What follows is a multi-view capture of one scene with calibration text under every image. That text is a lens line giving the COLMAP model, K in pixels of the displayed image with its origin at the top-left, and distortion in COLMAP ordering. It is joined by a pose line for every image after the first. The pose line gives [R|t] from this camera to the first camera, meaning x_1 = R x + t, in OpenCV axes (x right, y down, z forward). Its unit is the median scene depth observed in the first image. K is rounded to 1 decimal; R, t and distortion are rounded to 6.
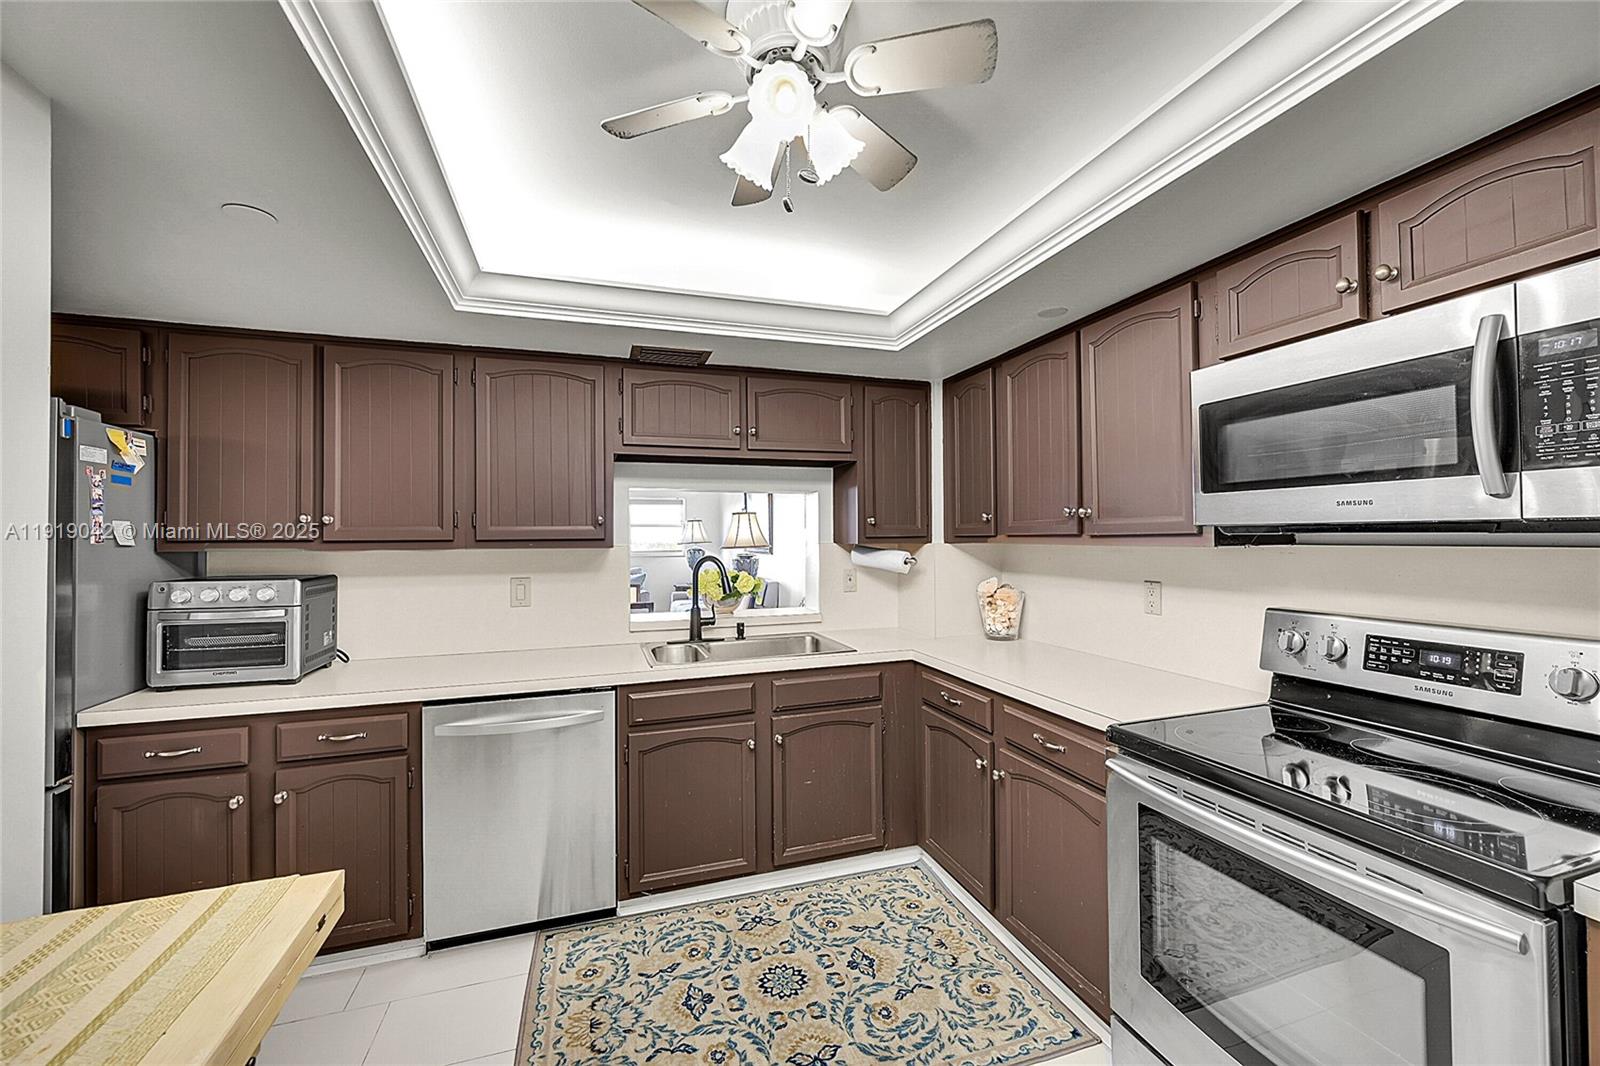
lens RADIAL K [[634.6, 0, 806.5], [0, 634.6, 529.7], [0, 0, 1]] dist [-0.000800, -0.001241]
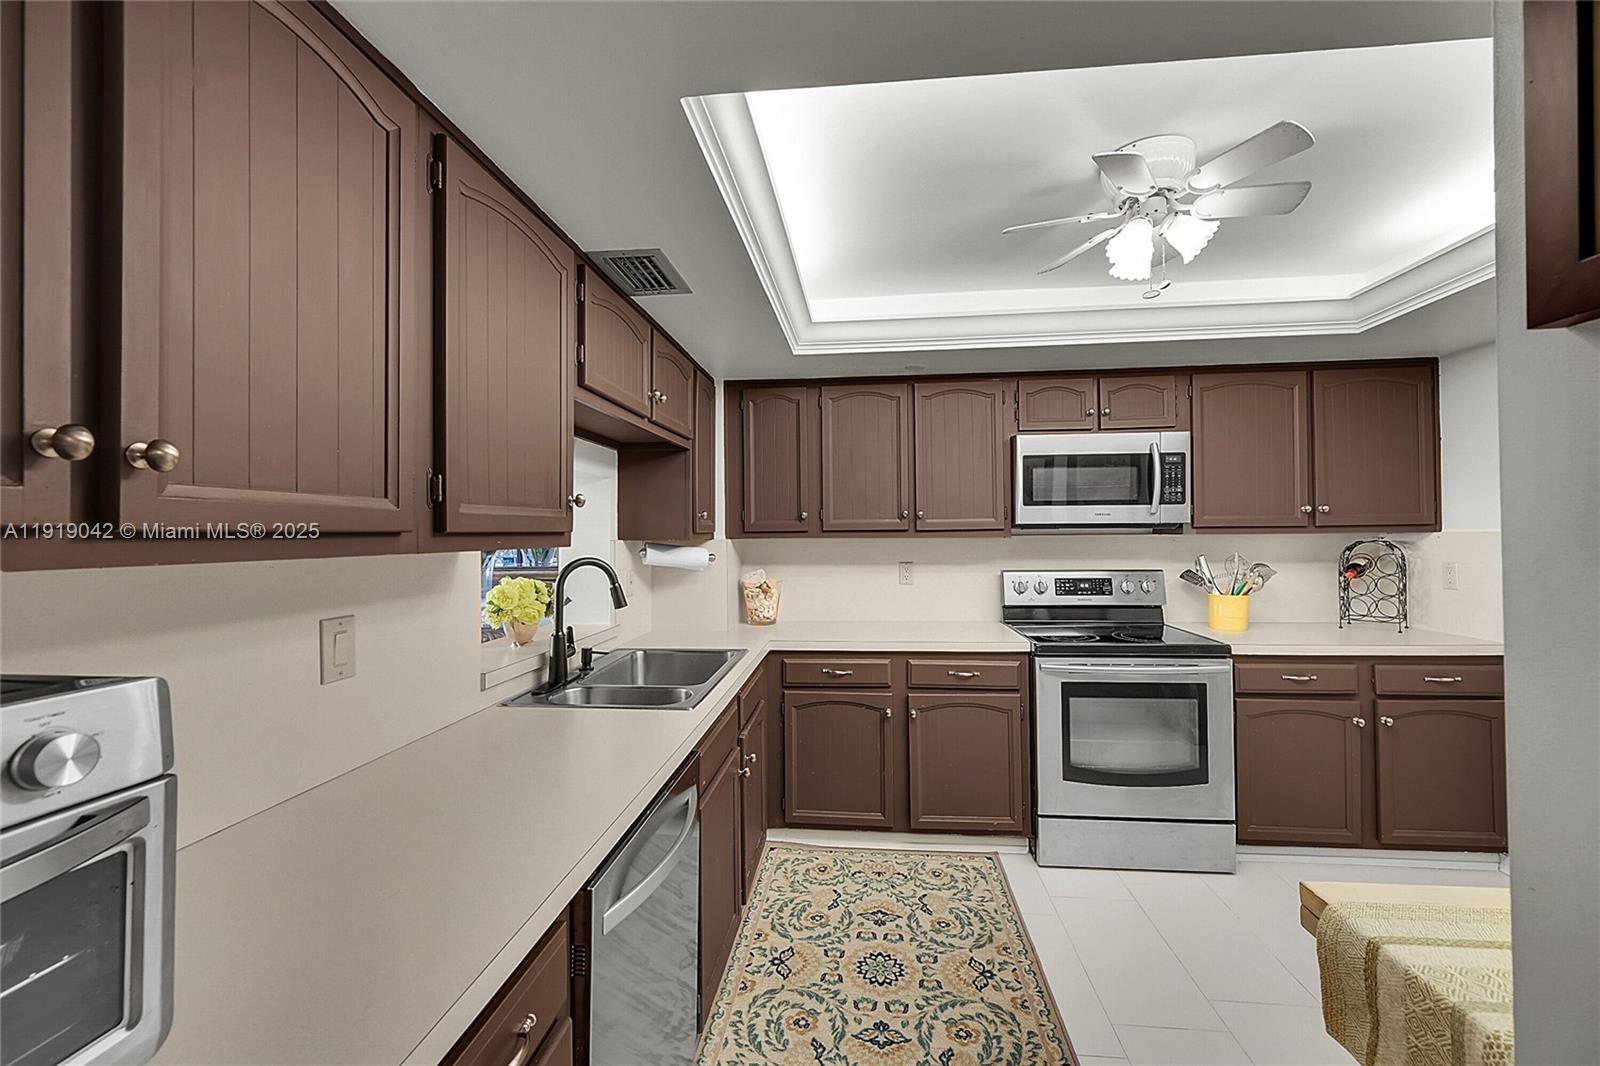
lens RADIAL K [[634.6, 0, 803.4], [0, 634.6, 533.0], [0, 0, 1]] dist [-0.000800, -0.001241]
pose [[0.402156, 0.006368, 0.915549, -0.929226], [-0.003191, 0.999979, -0.005553, 0.023029], [-0.915565, -0.000688, 0.402168, 0.647824]]
